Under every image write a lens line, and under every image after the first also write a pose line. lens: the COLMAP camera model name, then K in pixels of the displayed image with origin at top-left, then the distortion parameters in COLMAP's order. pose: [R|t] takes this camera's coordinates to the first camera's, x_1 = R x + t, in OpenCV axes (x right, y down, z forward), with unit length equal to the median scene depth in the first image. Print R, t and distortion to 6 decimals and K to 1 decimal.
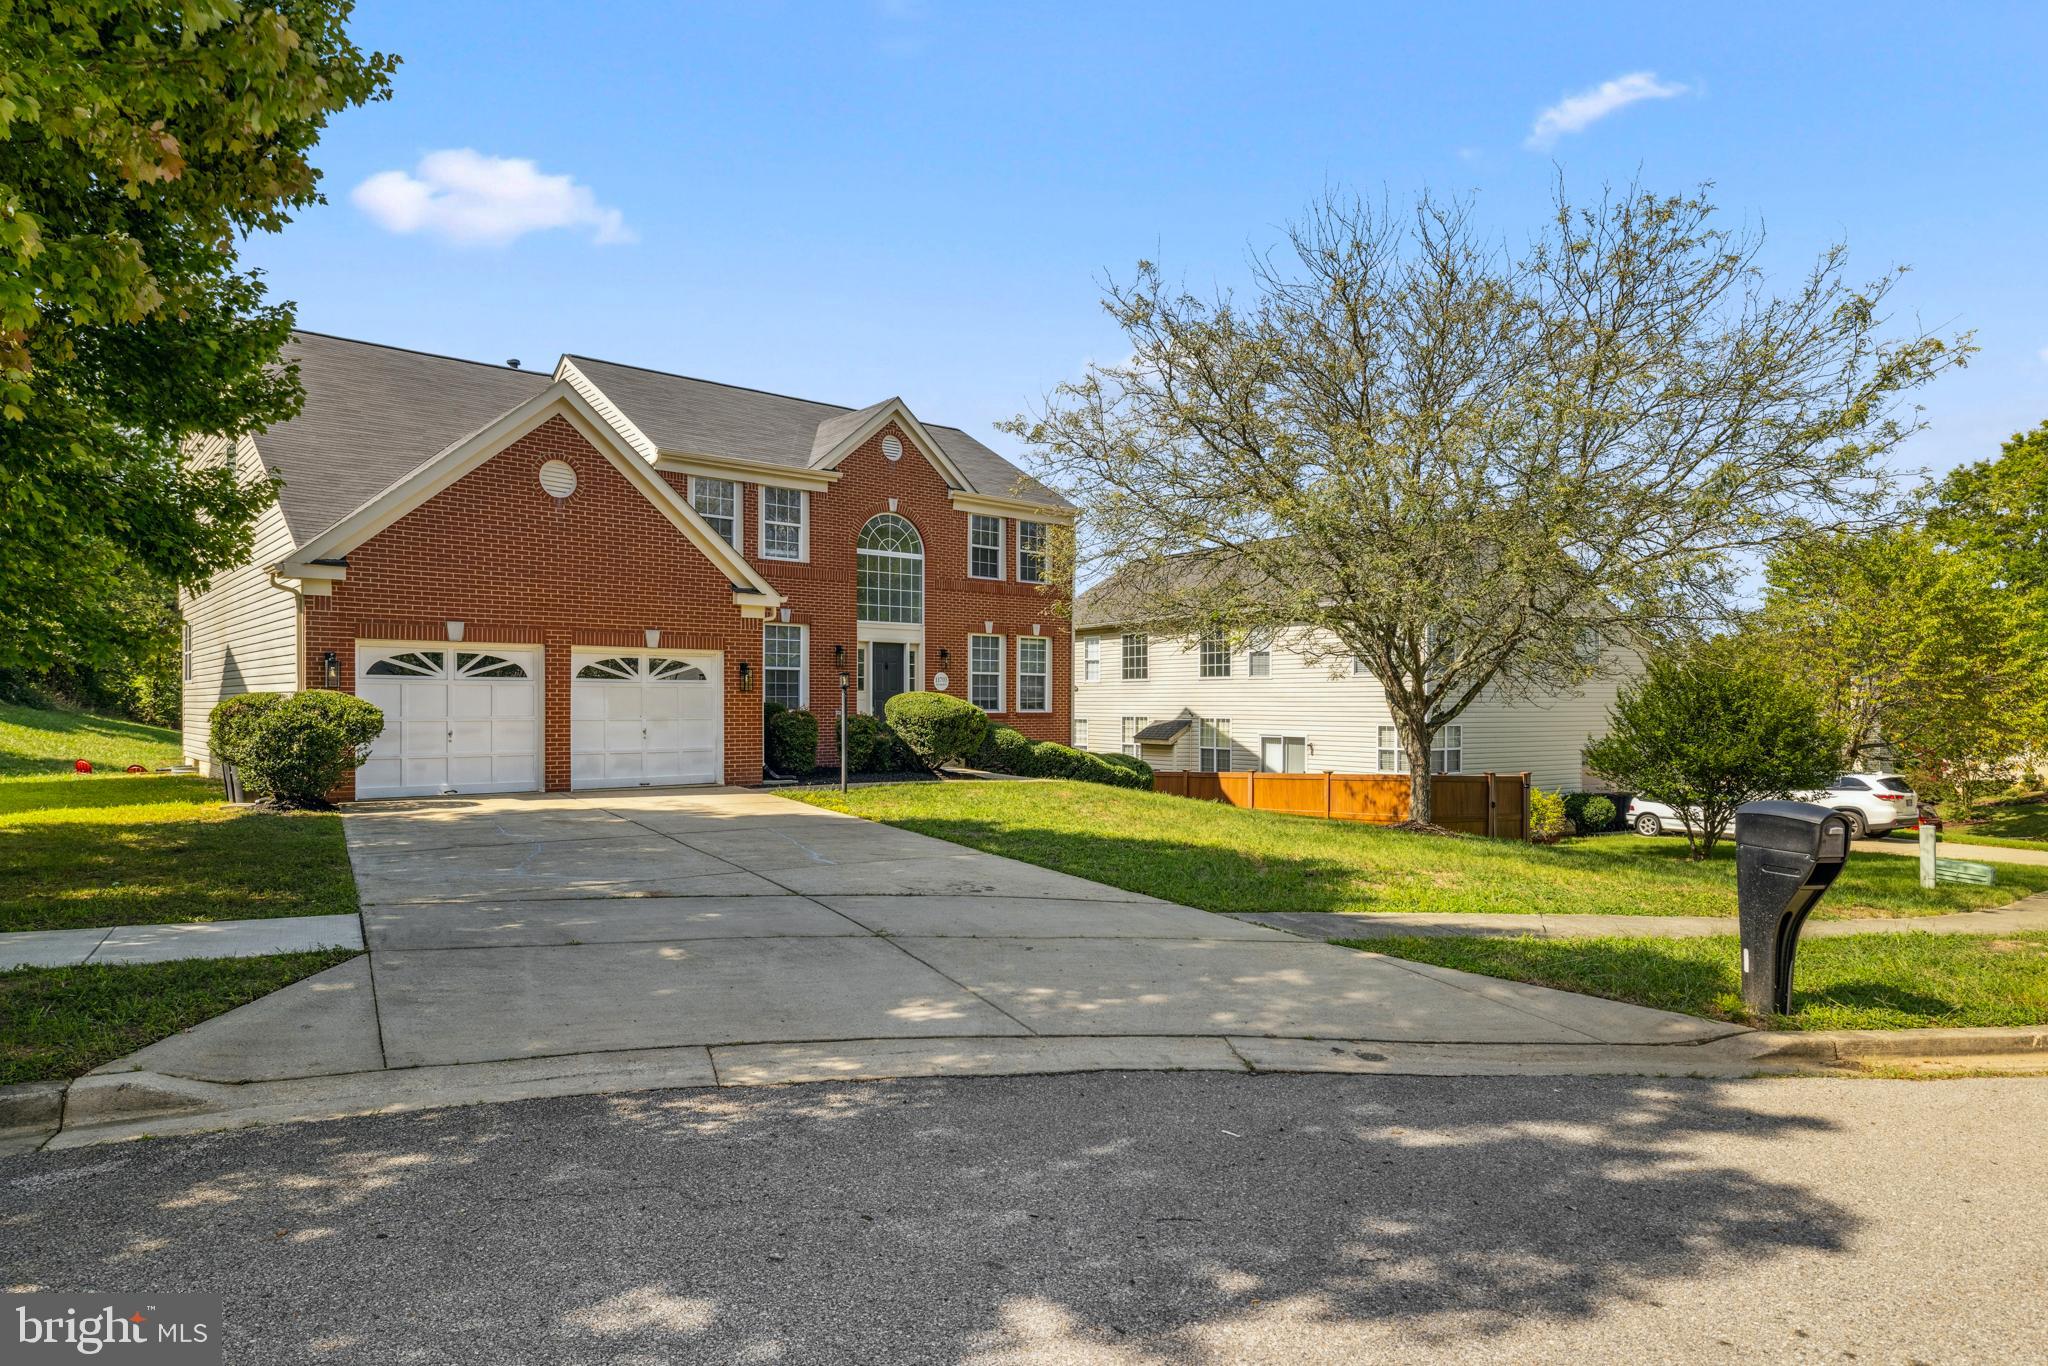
lens RADIAL K [[1120.9, 0, 1038.6], [0, 1120.9, 677.2], [0, 0, 1]] dist [0.007277, -0.000233]
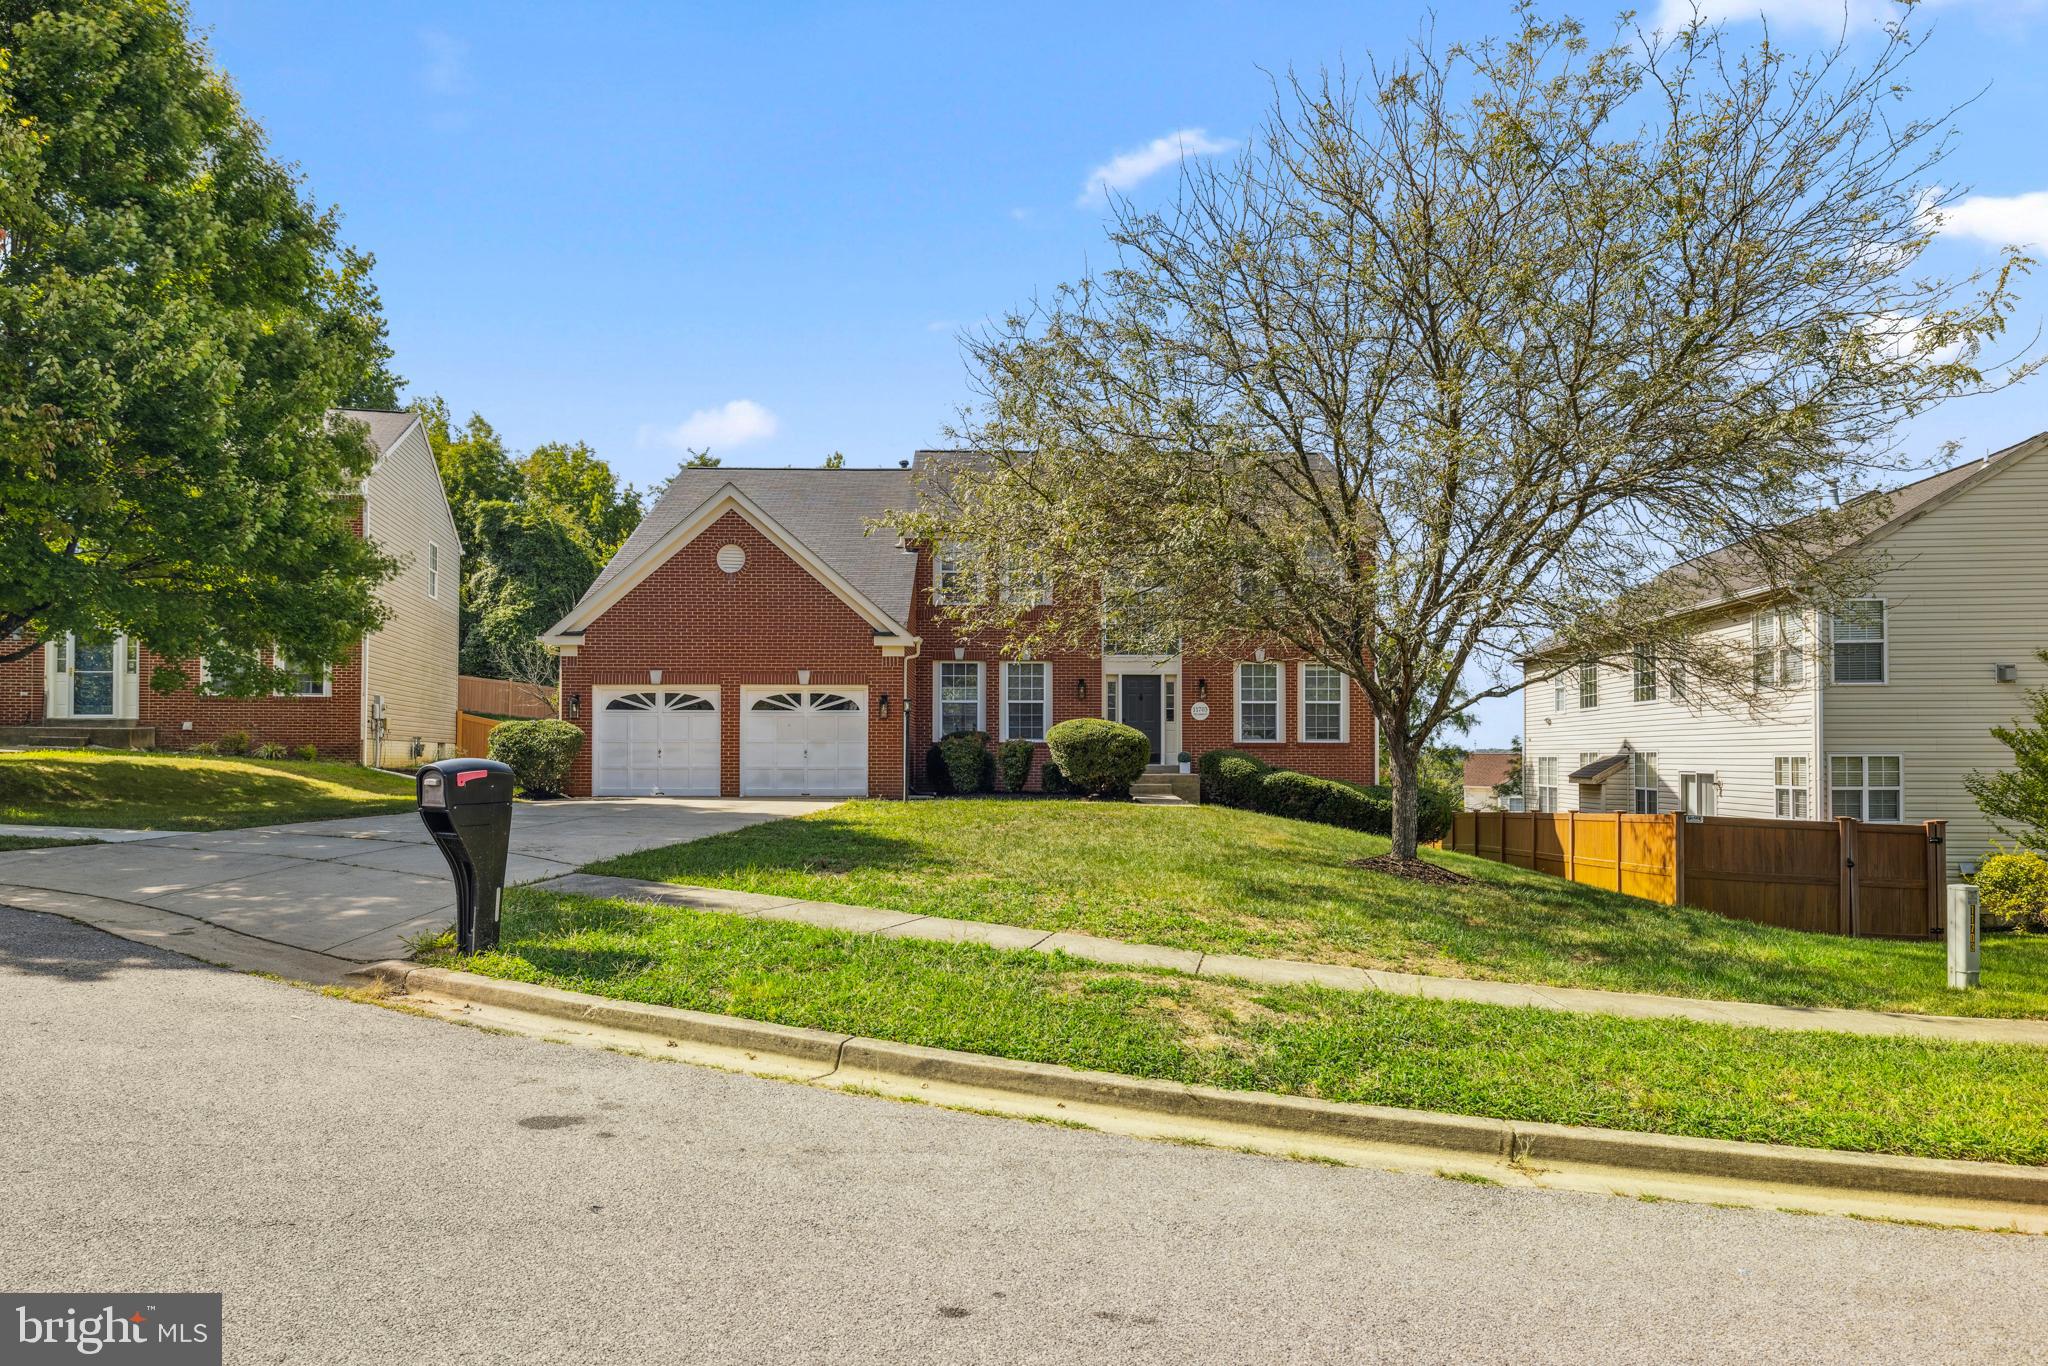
lens RADIAL K [[1120.9, 0, 1016.4], [0, 1120.9, 691.1], [0, 0, 1]] dist [0.007277, -0.000233]
pose [[0.794468, -0.035711, -0.606255, 0.632254], [0.016589, 0.999173, -0.037116, 0.032918], [0.607080, 0.019431, 0.794403, 0.159522]]
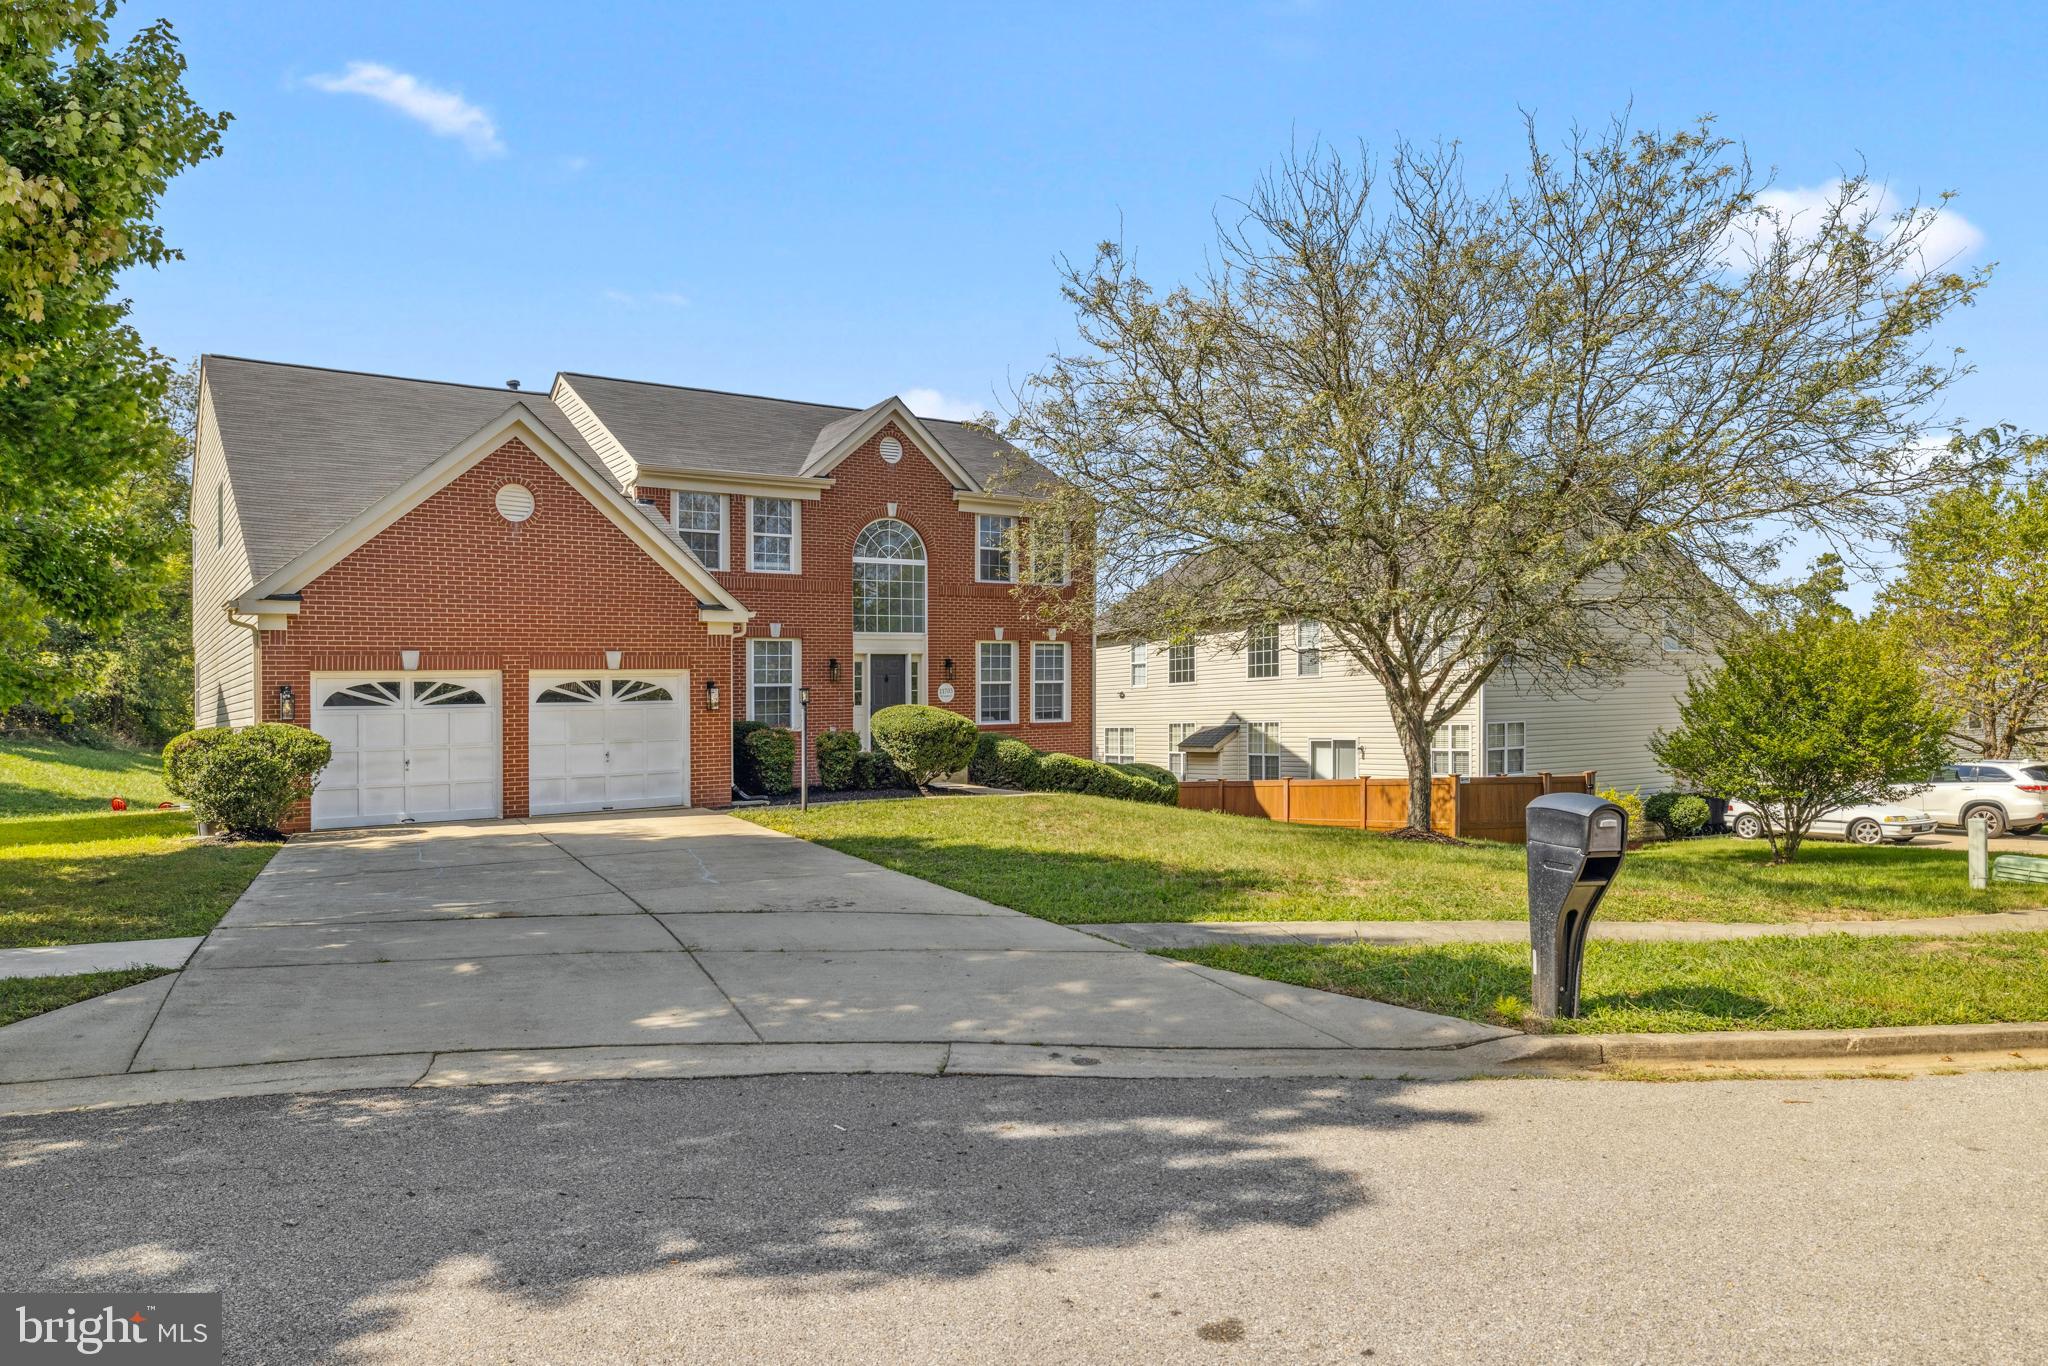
lens RADIAL K [[1213.4, 0, 1022.2], [0, 1213.4, 676.4], [0, 0, 1]] dist [0.004006, 0.001408]
pose [[0.994889, -0.034873, -0.094758, 0.119831], [0.034199, 0.999377, -0.008730, 0.001510], [0.095004, 0.005445, 0.995462, -0.026954]]
